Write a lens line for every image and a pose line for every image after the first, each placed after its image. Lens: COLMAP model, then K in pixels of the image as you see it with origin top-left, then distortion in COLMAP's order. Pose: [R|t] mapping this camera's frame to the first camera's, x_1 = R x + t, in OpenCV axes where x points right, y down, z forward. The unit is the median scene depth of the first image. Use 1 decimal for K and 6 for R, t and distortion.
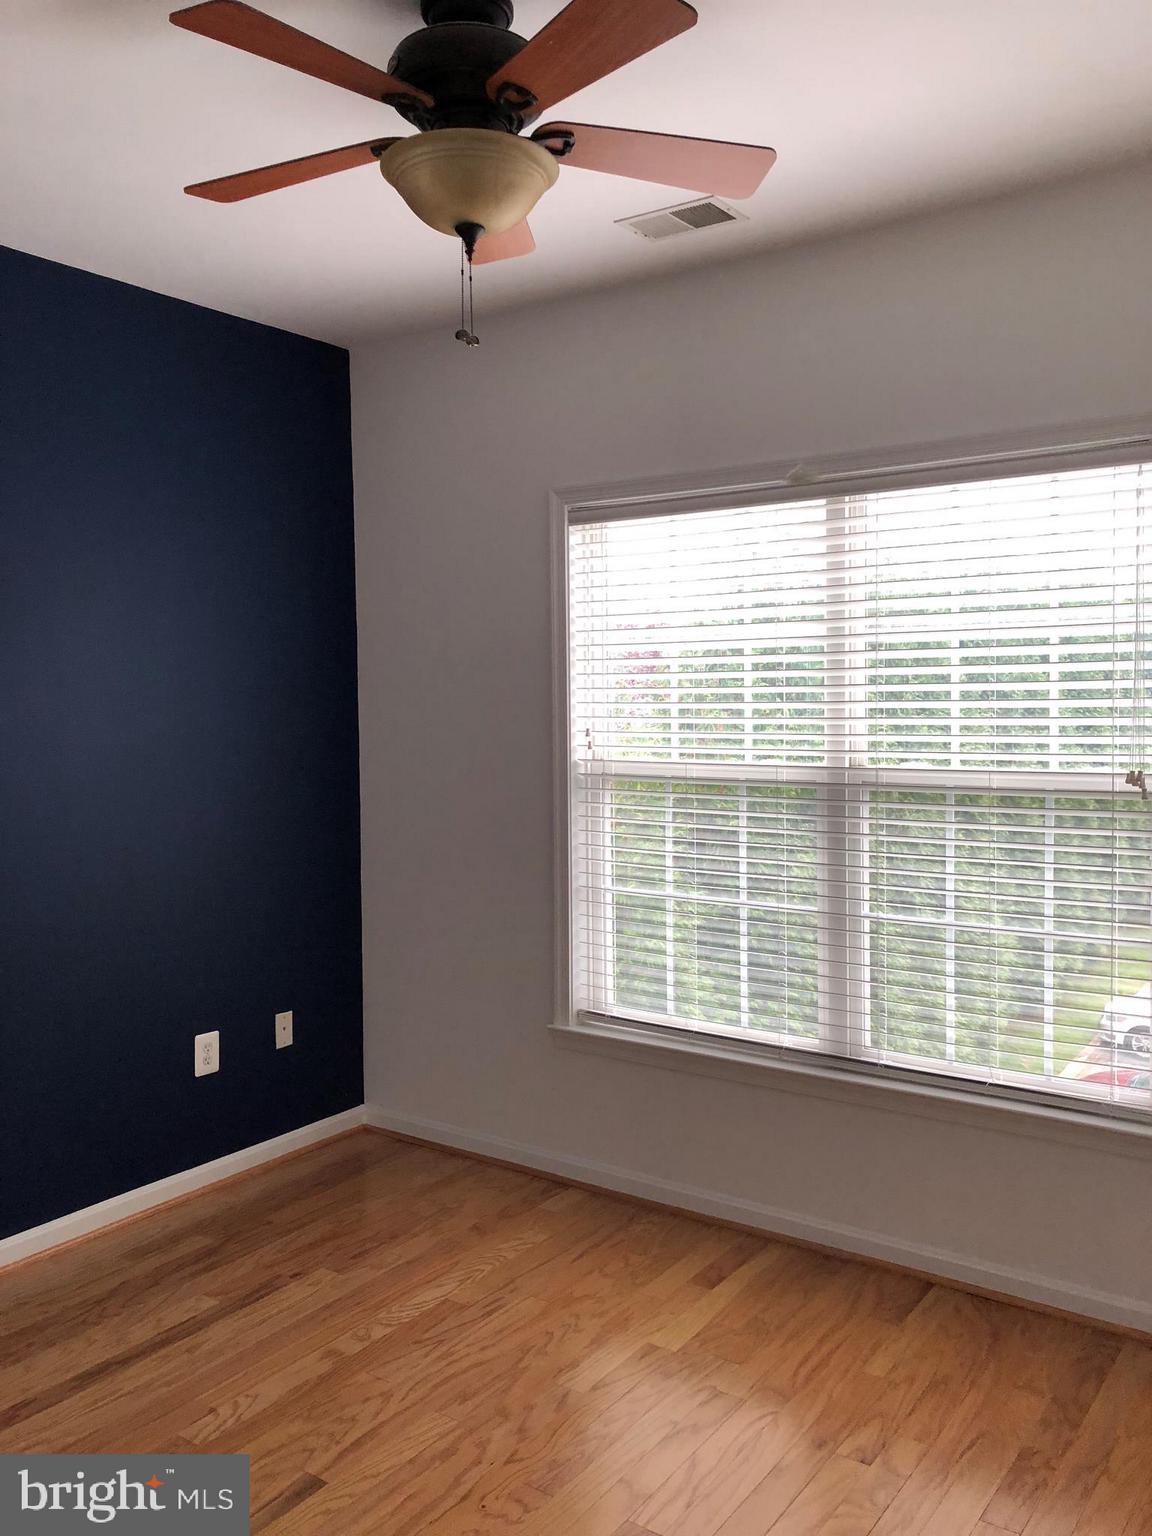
lens RADIAL K [[1255.6, 0, 580.8], [0, 1255.6, 760.9], [0, 0, 1]] dist [0.029980, -0.015937]
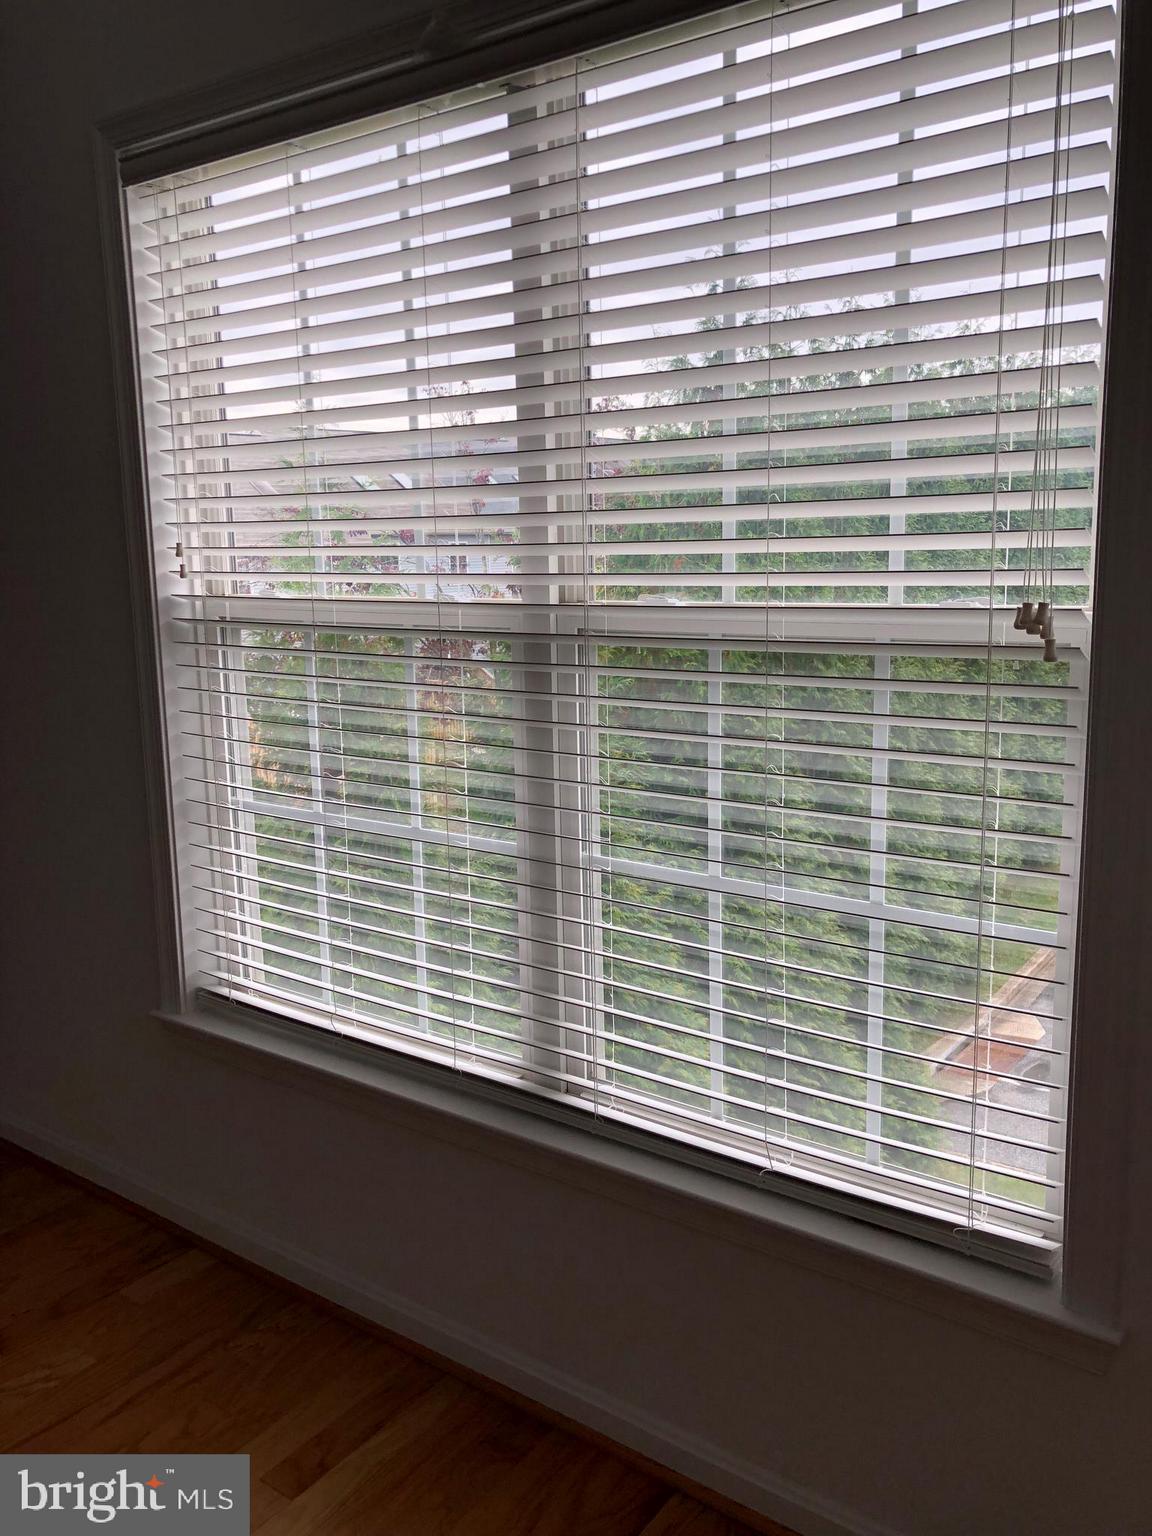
lens RADIAL K [[1255.6, 0, 569.1], [0, 1255.6, 781.4], [0, 0, 1]] dist [0.029980, -0.015937]
pose [[0.999655, -0.004184, -0.025924, 0.240858], [0.007674, 0.990679, 0.136000, 0.007630], [0.025114, -0.136152, 0.990370, 0.446327]]
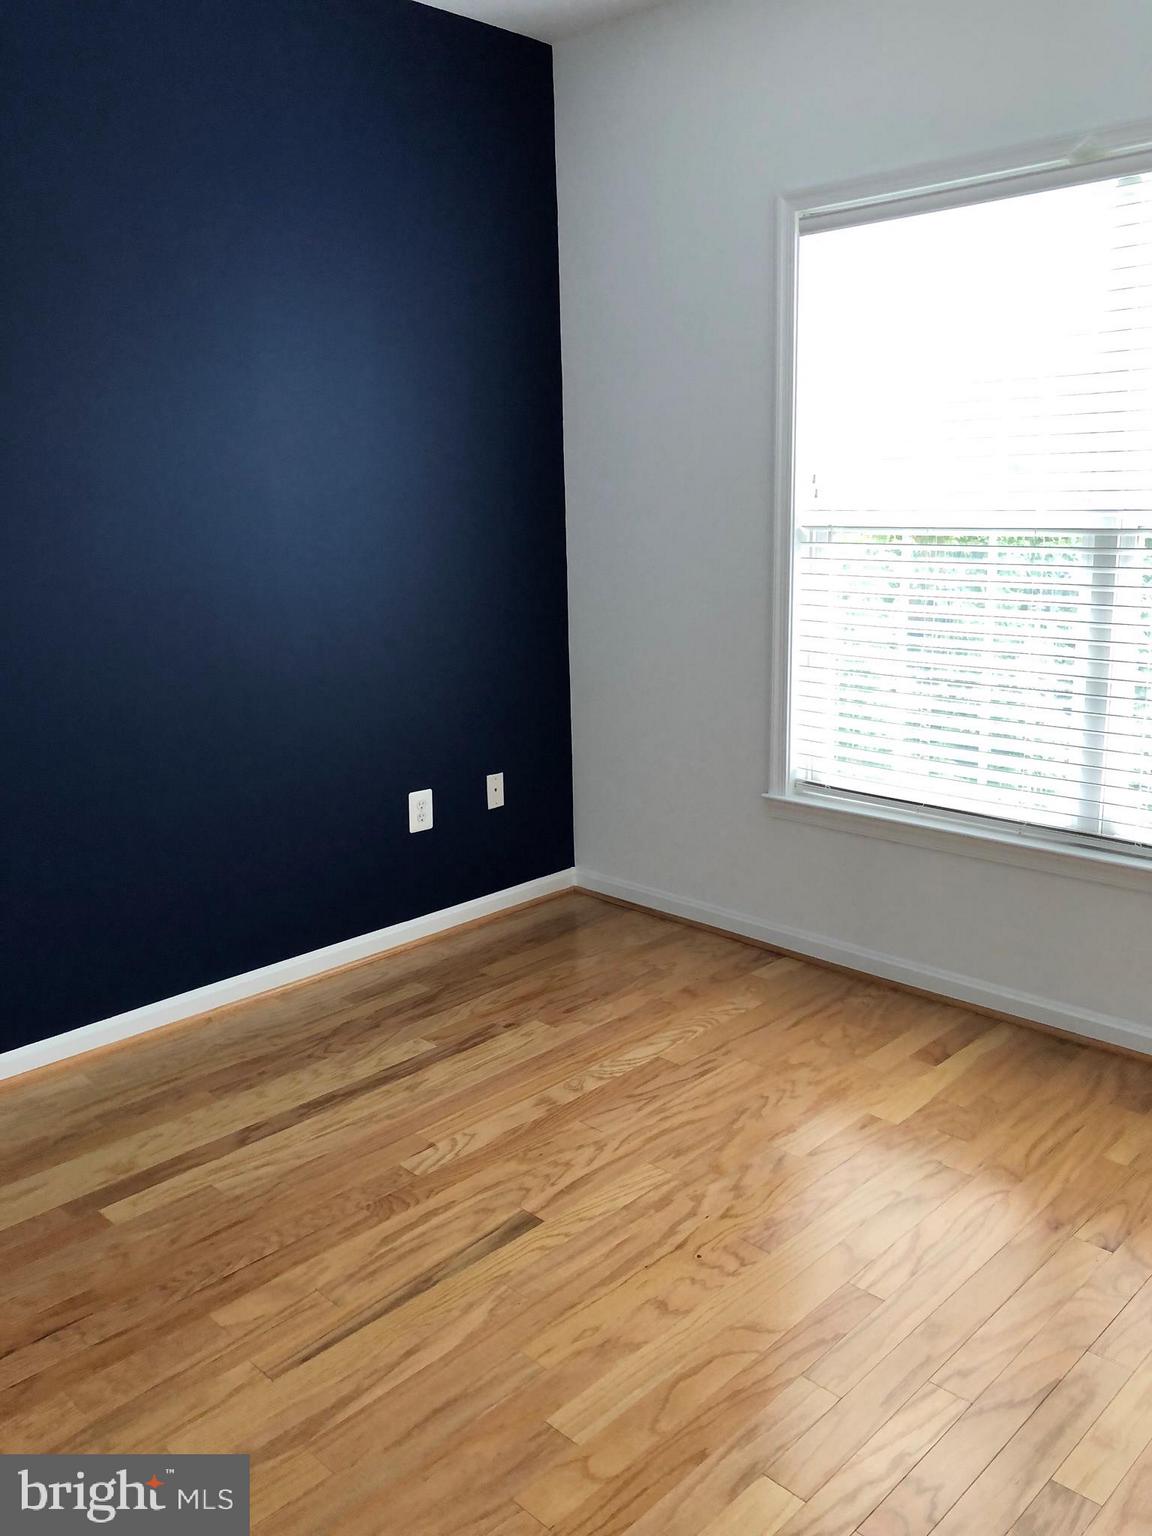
lens RADIAL K [[1255.6, 0, 578.0], [0, 1255.6, 758.6], [0, 0, 1]] dist [0.029980, -0.015937]
pose [[0.986484, 0.022182, -0.162351, -0.013096], [0.005336, 0.985921, 0.167129, 0.028034], [0.163772, -0.165736, 0.972476, 0.063773]]
